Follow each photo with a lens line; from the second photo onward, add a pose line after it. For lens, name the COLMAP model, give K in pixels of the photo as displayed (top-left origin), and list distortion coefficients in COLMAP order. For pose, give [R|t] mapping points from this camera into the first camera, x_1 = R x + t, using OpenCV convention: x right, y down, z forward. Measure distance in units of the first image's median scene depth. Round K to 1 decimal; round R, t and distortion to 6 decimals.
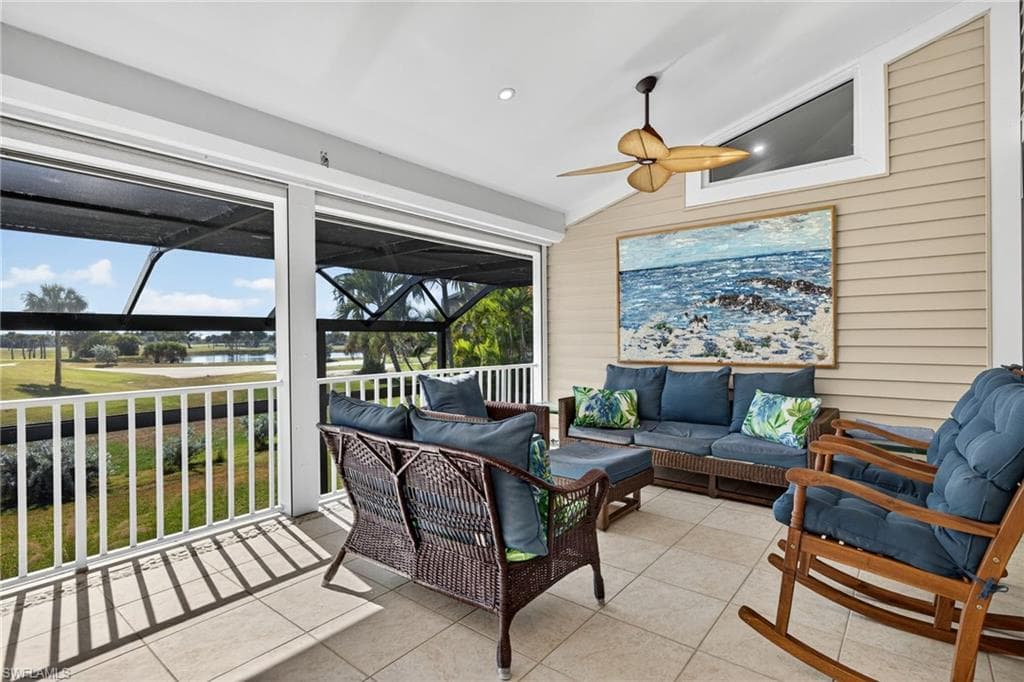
lens RADIAL K [[497.1, 0, 515.7], [0, 497.1, 340.8], [0, 0, 1]] dist [0.001824, 0.000029]
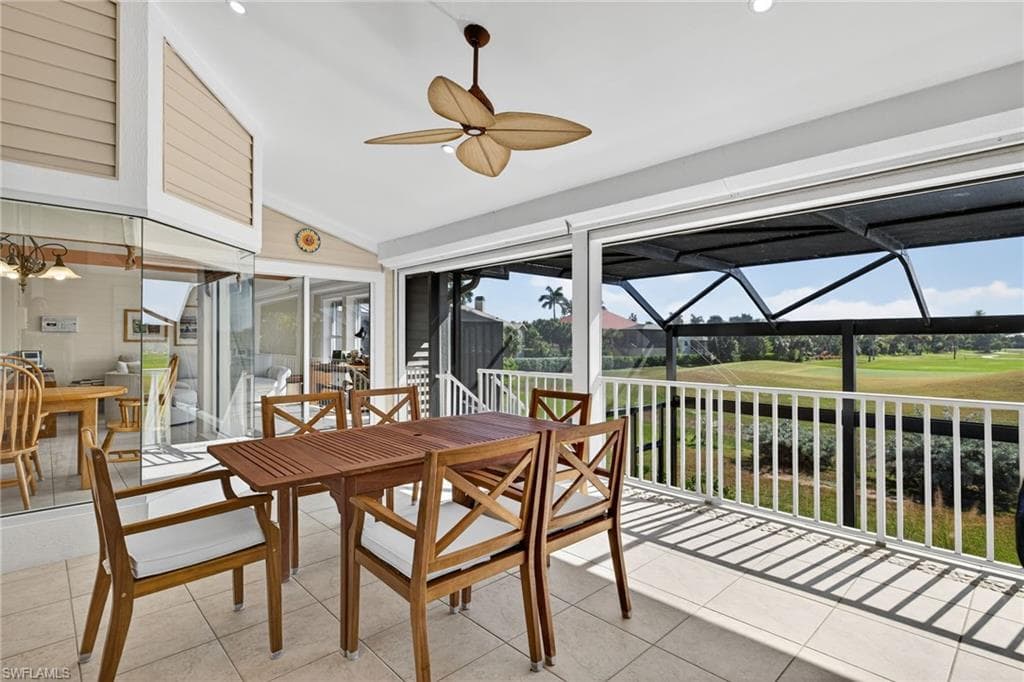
lens RADIAL K [[497.1, 0, 515.1], [0, 497.1, 341.1], [0, 0, 1]] dist [0.001824, 0.000029]
pose [[-0.143490, 0.005506, -0.989636, 0.430610], [-0.004934, 0.999968, 0.006278, -0.019626], [0.989639, 0.005783, -0.143458, 0.337631]]
